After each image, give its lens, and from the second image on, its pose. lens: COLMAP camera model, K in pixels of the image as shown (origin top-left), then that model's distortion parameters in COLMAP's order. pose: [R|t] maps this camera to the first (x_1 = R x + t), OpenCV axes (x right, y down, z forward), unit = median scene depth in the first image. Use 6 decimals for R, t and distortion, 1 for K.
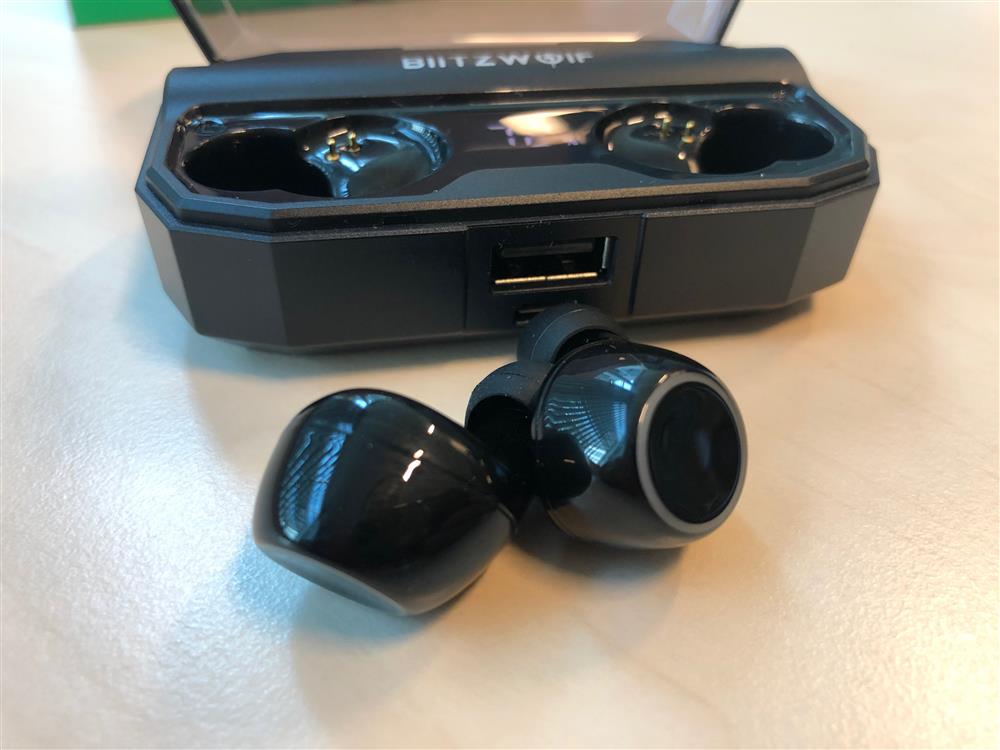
lens RADIAL K [[840.8, 0, 500.0], [0, 840.8, 375.0], [0, 0, 1]] dist [-0.005188, 0.003440]
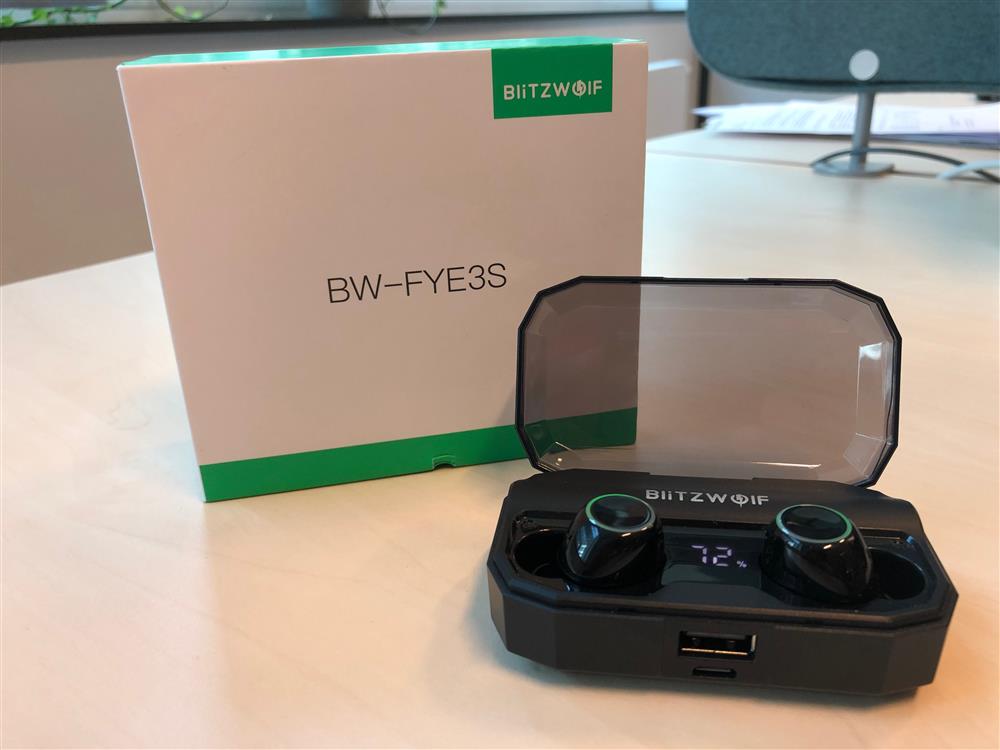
lens RADIAL K [[840.8, 0, 500.0], [0, 840.8, 375.0], [0, 0, 1]] dist [-0.005188, 0.003440]
pose [[0.944669, 0.077243, -0.318801, 0.130261], [-0.162692, 0.954248, -0.250884, -0.140694], [0.284836, 0.288869, 0.914015, -0.705809]]
